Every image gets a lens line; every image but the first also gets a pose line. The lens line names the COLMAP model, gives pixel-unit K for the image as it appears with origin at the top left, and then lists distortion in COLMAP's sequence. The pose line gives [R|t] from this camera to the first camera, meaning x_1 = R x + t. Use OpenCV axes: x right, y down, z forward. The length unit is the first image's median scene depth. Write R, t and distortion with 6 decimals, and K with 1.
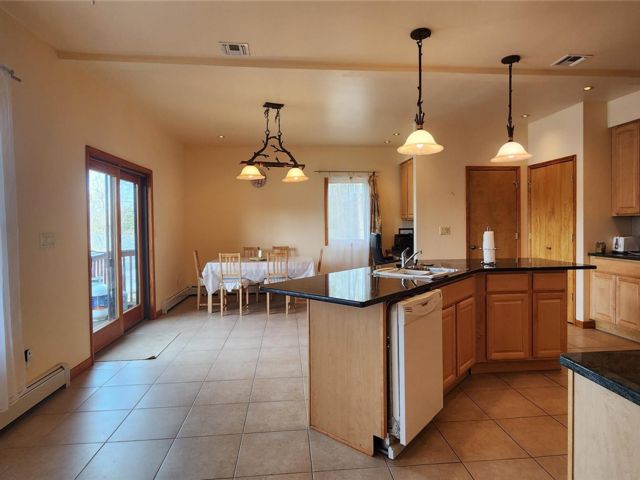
lens RADIAL K [[377.5, 0, 322.7], [0, 377.5, 237.1], [0, 0, 1]] dist [-0.004225, -0.001595]
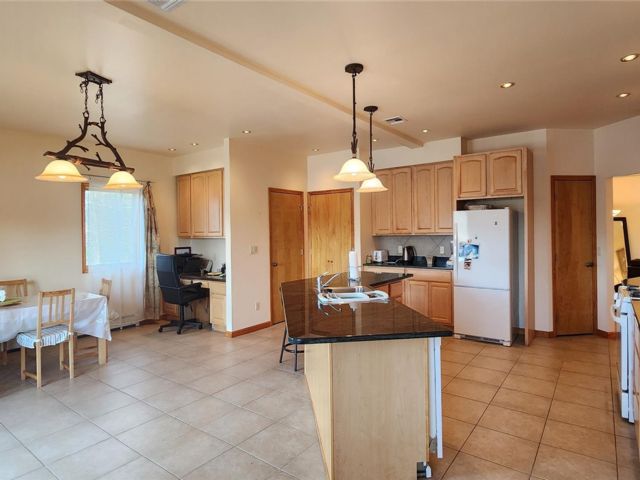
lens RADIAL K [[377.5, 0, 322.7], [0, 377.5, 237.1], [0, 0, 1]] dist [-0.004225, -0.001595]
pose [[0.658298, -0.007919, 0.752716, -0.364908], [0.033991, 0.999237, -0.019214, -0.029708], [-0.751990, 0.038234, 0.658065, 0.237620]]
